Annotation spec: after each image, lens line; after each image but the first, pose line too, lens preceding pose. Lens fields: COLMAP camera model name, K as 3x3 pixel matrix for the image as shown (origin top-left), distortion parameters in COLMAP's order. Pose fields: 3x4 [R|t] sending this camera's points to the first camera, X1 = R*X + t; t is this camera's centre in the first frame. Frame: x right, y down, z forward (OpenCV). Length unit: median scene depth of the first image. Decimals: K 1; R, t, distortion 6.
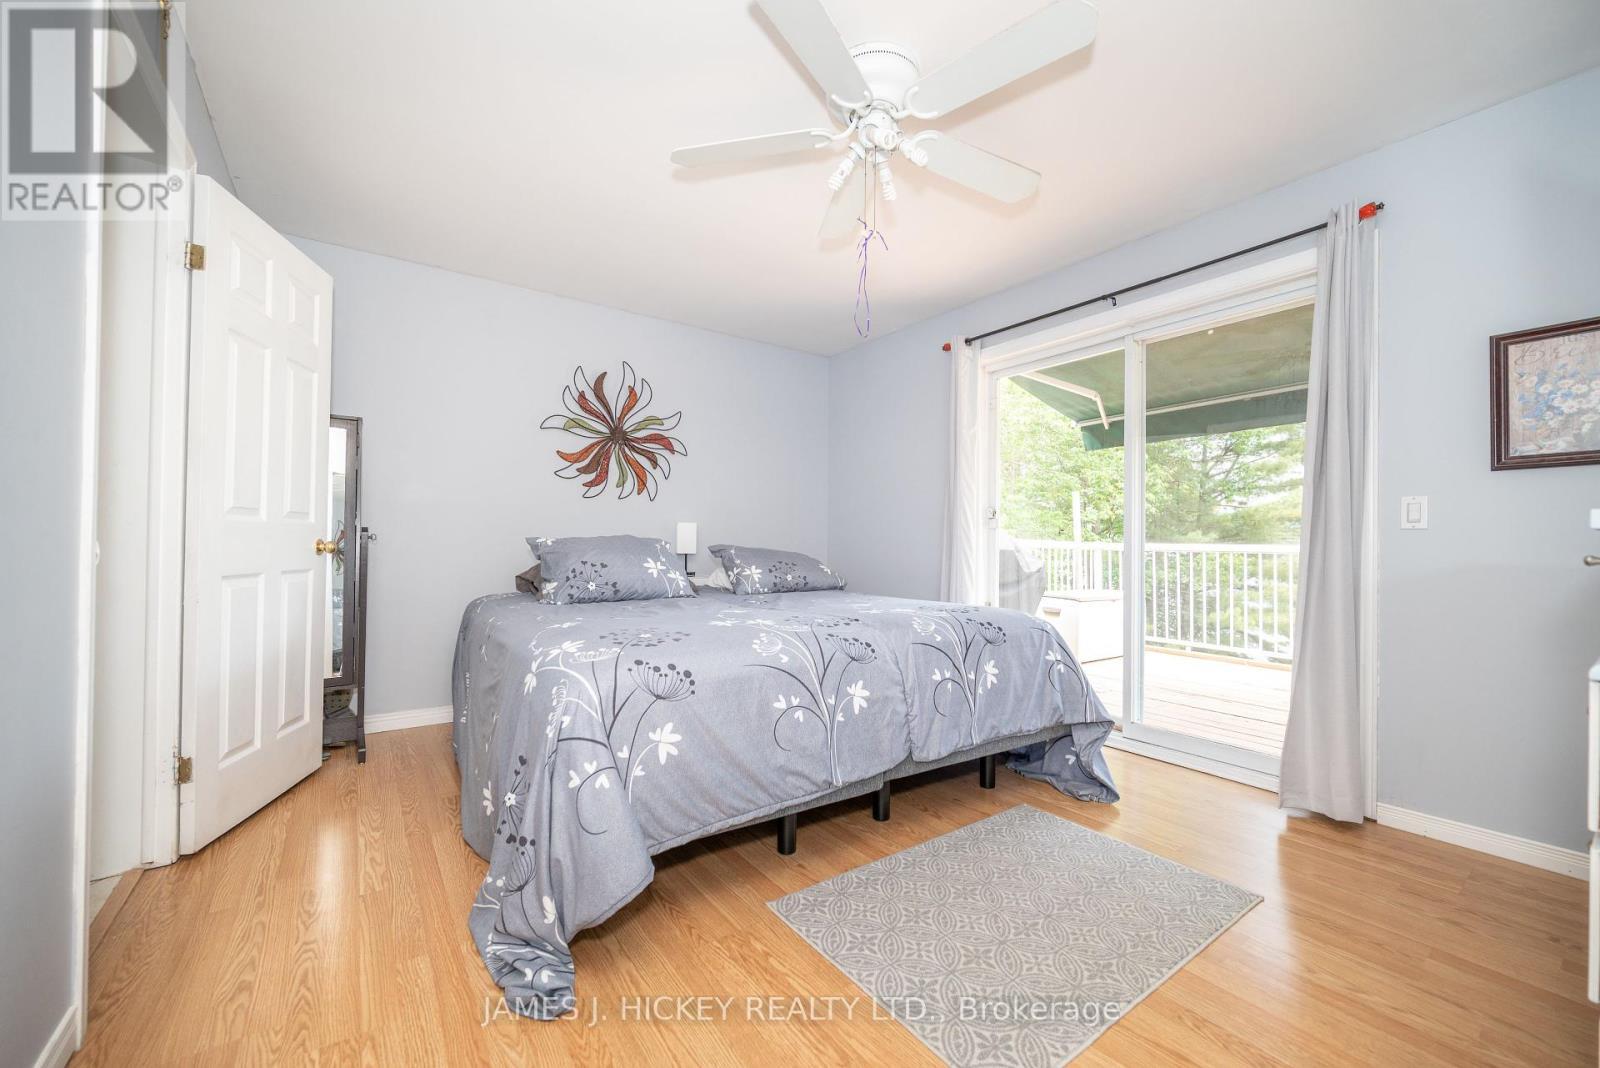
lens RADIAL K [[634.6, 0, 805.9], [0, 634.6, 537.9], [0, 0, 1]] dist [-0.001176, 0.000102]
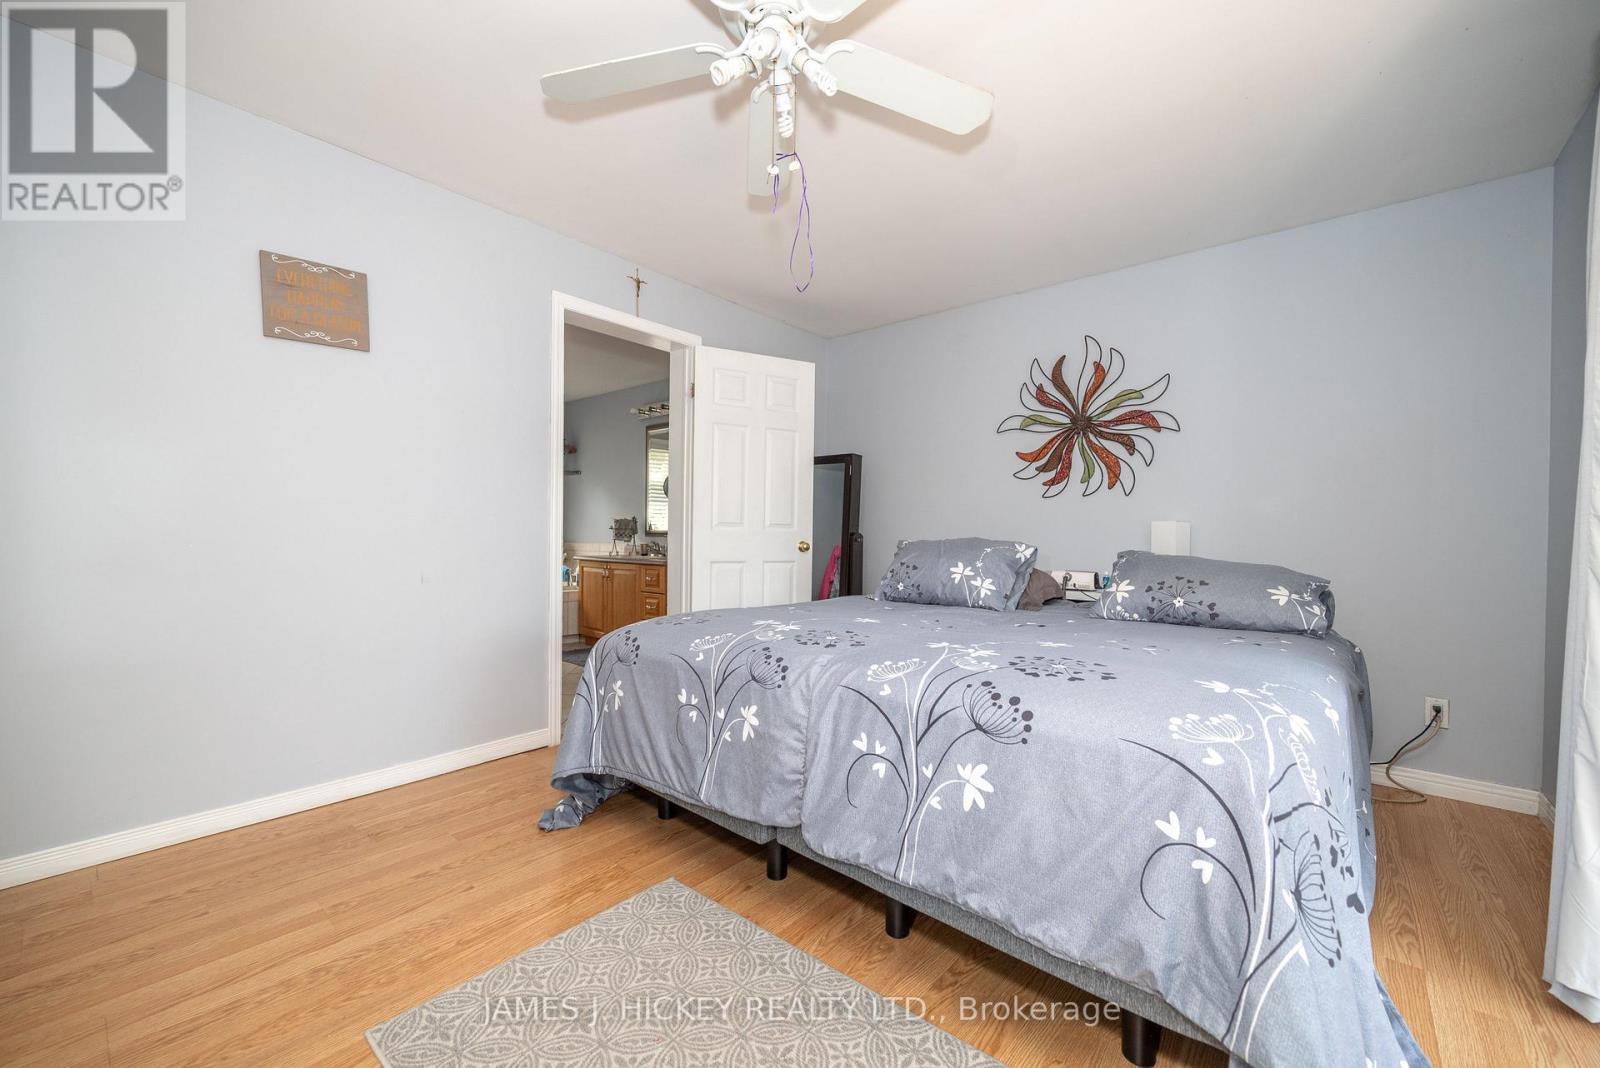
lens RADIAL K [[634.6, 0, 796.9], [0, 634.6, 540.2], [0, 0, 1]] dist [-0.001176, 0.000102]
pose [[0.235223, -0.002112, -0.971939, 0.482486], [-0.004252, 0.999986, -0.003202, 0.002892], [0.971932, 0.004886, 0.235211, 0.443761]]
